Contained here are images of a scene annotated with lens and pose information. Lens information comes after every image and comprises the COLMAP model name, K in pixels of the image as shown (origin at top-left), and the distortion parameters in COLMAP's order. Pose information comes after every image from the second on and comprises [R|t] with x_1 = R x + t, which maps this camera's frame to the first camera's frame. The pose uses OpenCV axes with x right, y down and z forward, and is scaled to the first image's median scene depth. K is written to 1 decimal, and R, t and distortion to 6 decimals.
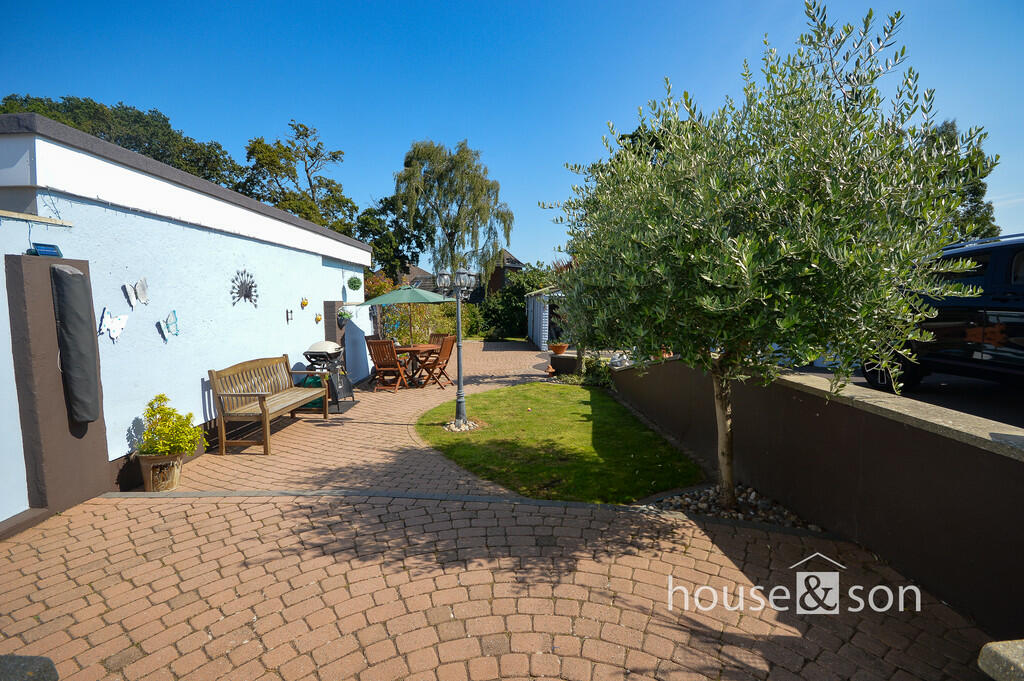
lens RADIAL K [[458.0, 0, 511.8], [0, 458.0, 343.3], [0, 0, 1]] dist [-0.000759, -0.000068]
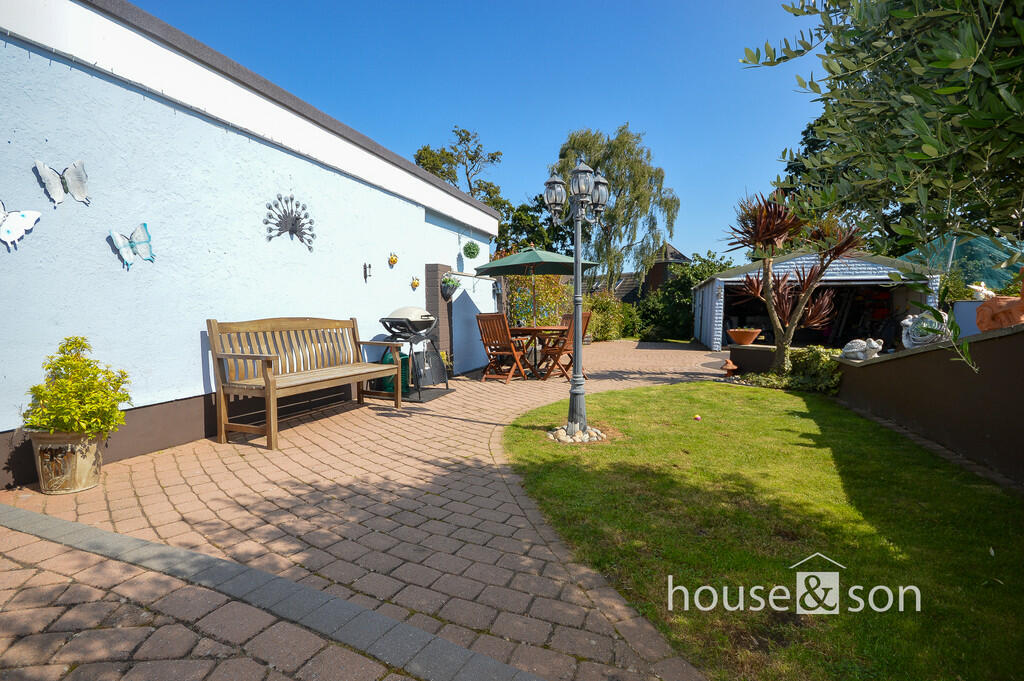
lens RADIAL K [[458.0, 0, 511.8], [0, 458.0, 343.3], [0, 0, 1]] dist [-0.000759, -0.000068]
pose [[0.941765, 0.026690, -0.335211, 0.005607], [-0.033055, 0.999365, -0.013295, 0.045535], [0.334643, 0.023601, 0.942049, 0.252975]]
